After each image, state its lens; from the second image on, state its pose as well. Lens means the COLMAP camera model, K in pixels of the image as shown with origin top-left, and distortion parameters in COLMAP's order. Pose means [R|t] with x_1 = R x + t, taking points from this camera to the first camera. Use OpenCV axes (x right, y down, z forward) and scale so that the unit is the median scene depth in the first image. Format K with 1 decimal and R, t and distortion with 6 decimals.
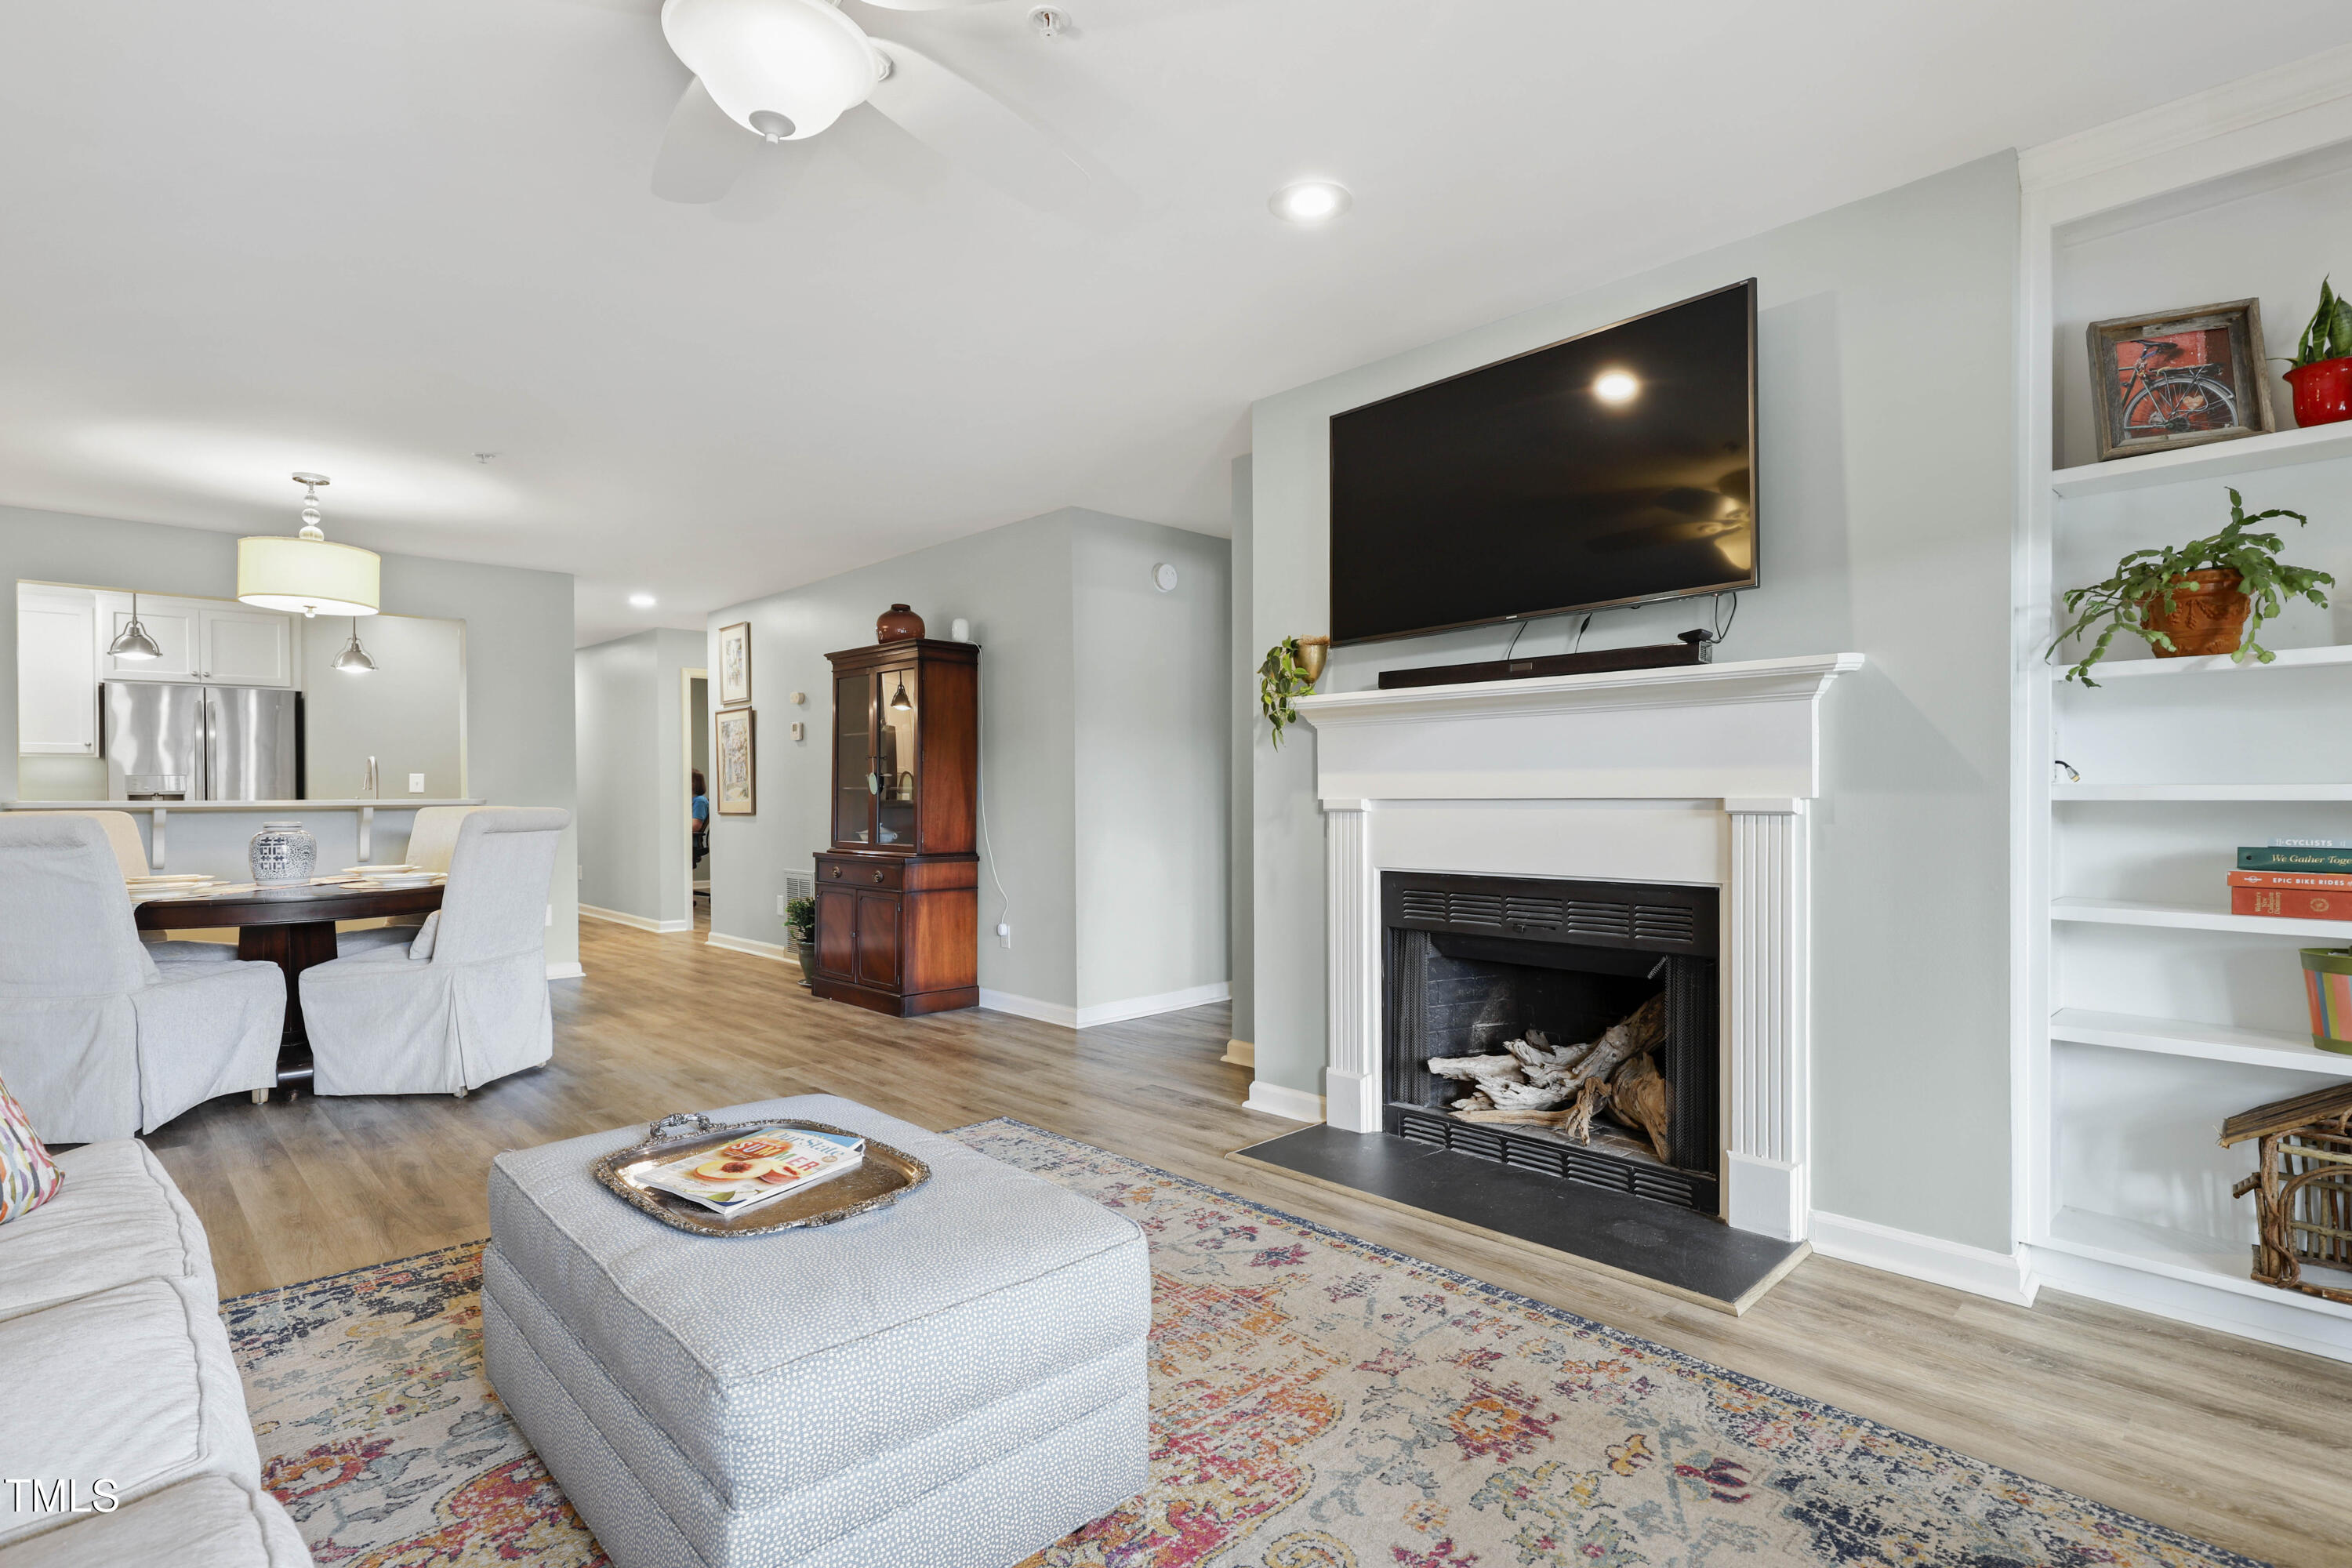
lens RADIAL K [[1138.8, 0, 1184.0], [0, 1138.8, 792.9], [0, 0, 1]] dist [0.003042, 0.000634]
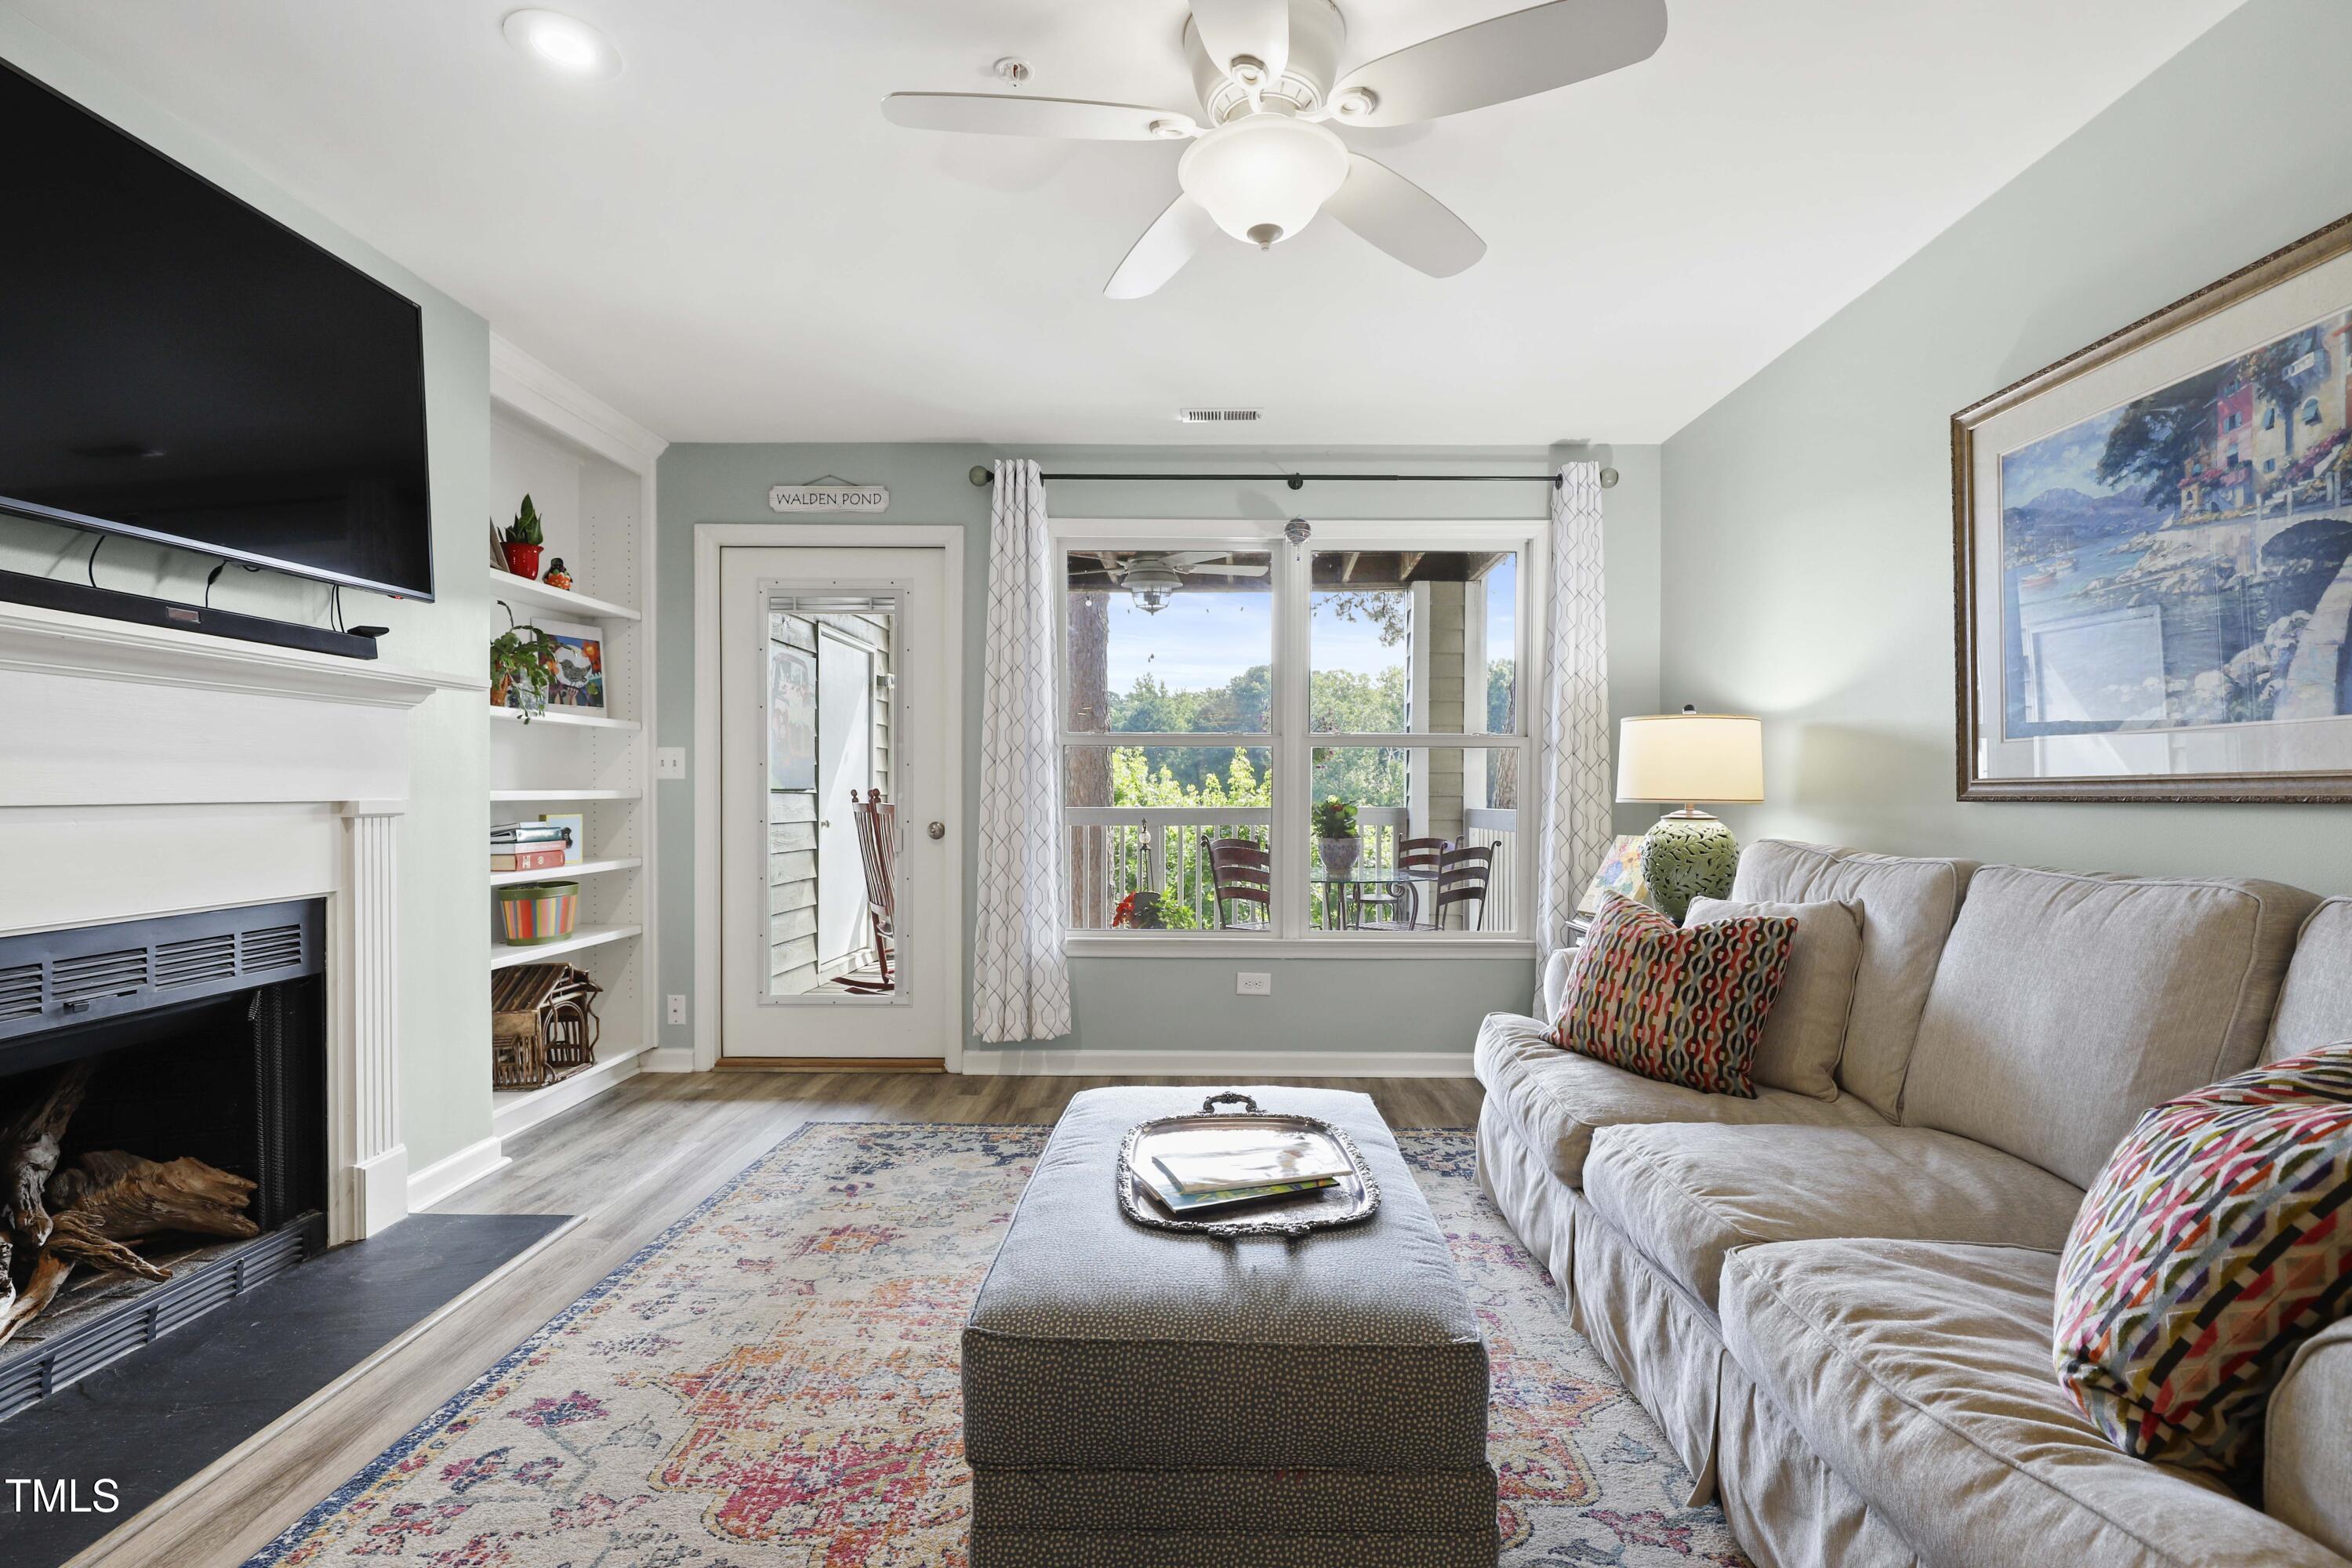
lens RADIAL K [[1082.2, 0, 1190.5], [0, 1082.2, 803.1], [0, 0, 1]] dist [-0.000604, -0.001118]
pose [[-0.710009, -0.000596, 0.704193, -0.655995], [0.005347, 0.999966, 0.006237, 0.003587], [-0.704173, 0.008193, -0.709981, 1.115855]]
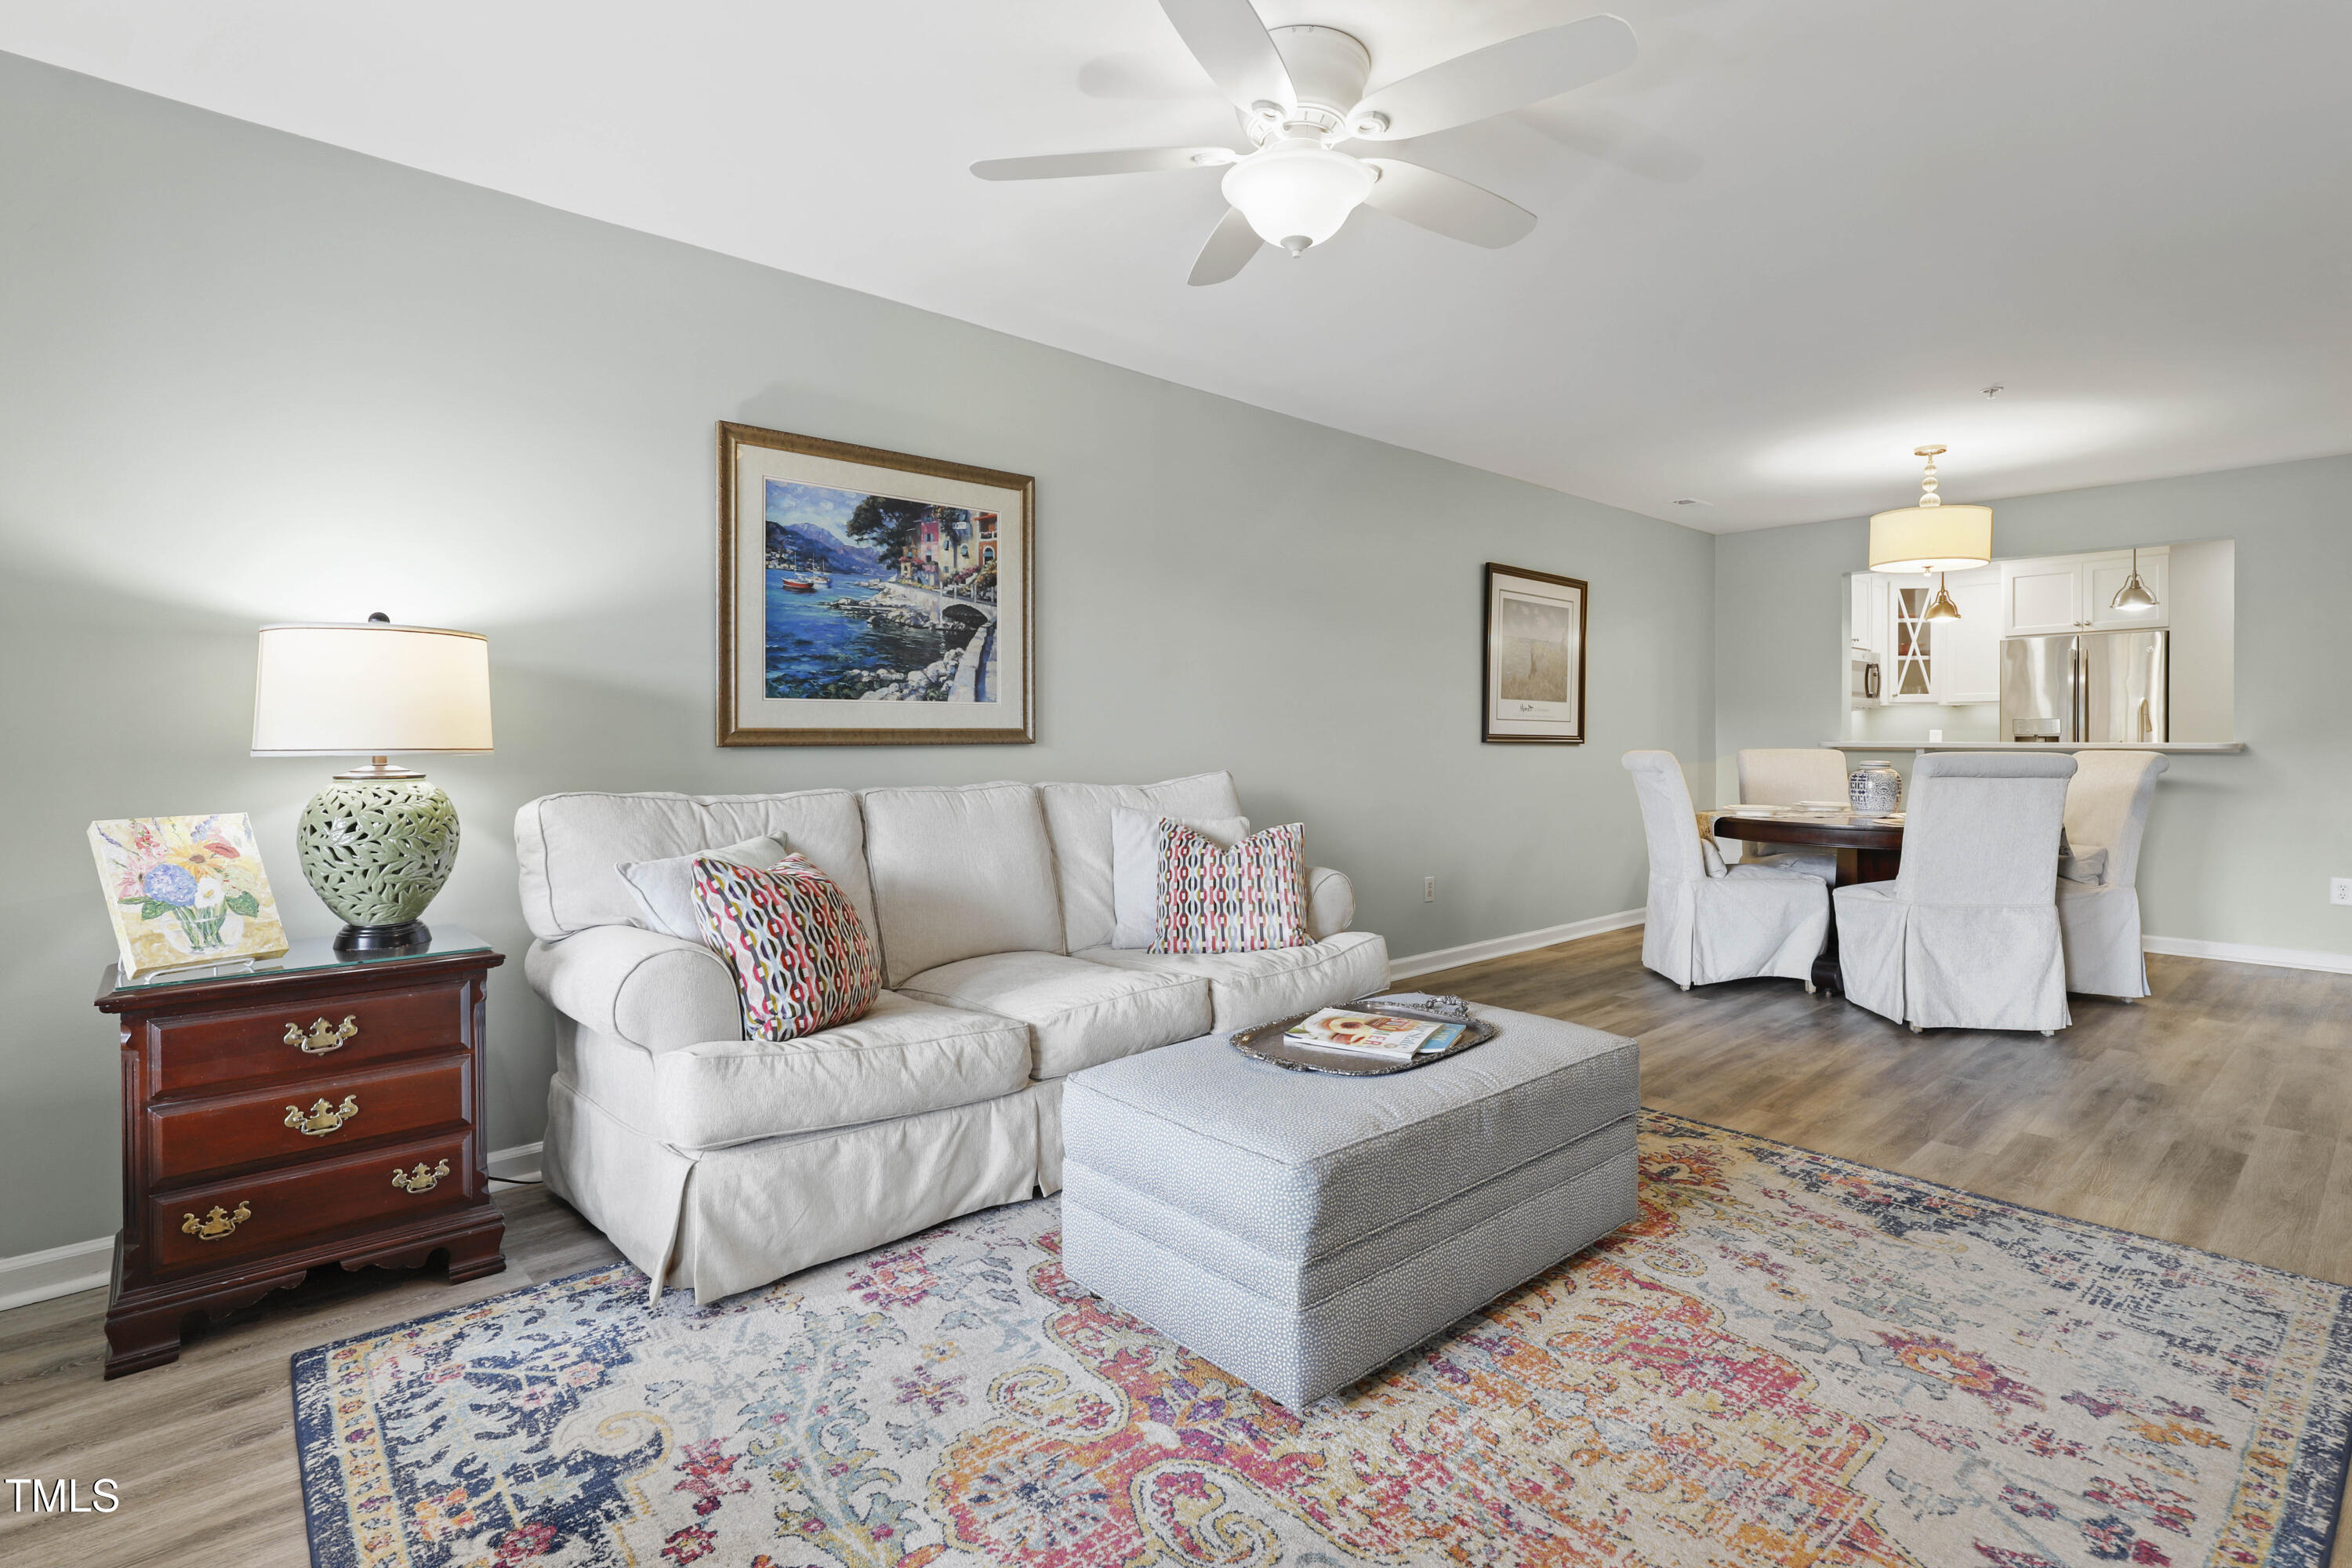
lens RADIAL K [[1138.8, 0, 1208.1], [0, 1138.8, 742.4], [0, 0, 1]] dist [0.003042, 0.000634]
pose [[-0.018843, 0.008629, -0.999785, 0.588816], [-0.001820, 0.999961, 0.008664, -0.003233], [0.999821, 0.001983, -0.018827, 0.554733]]
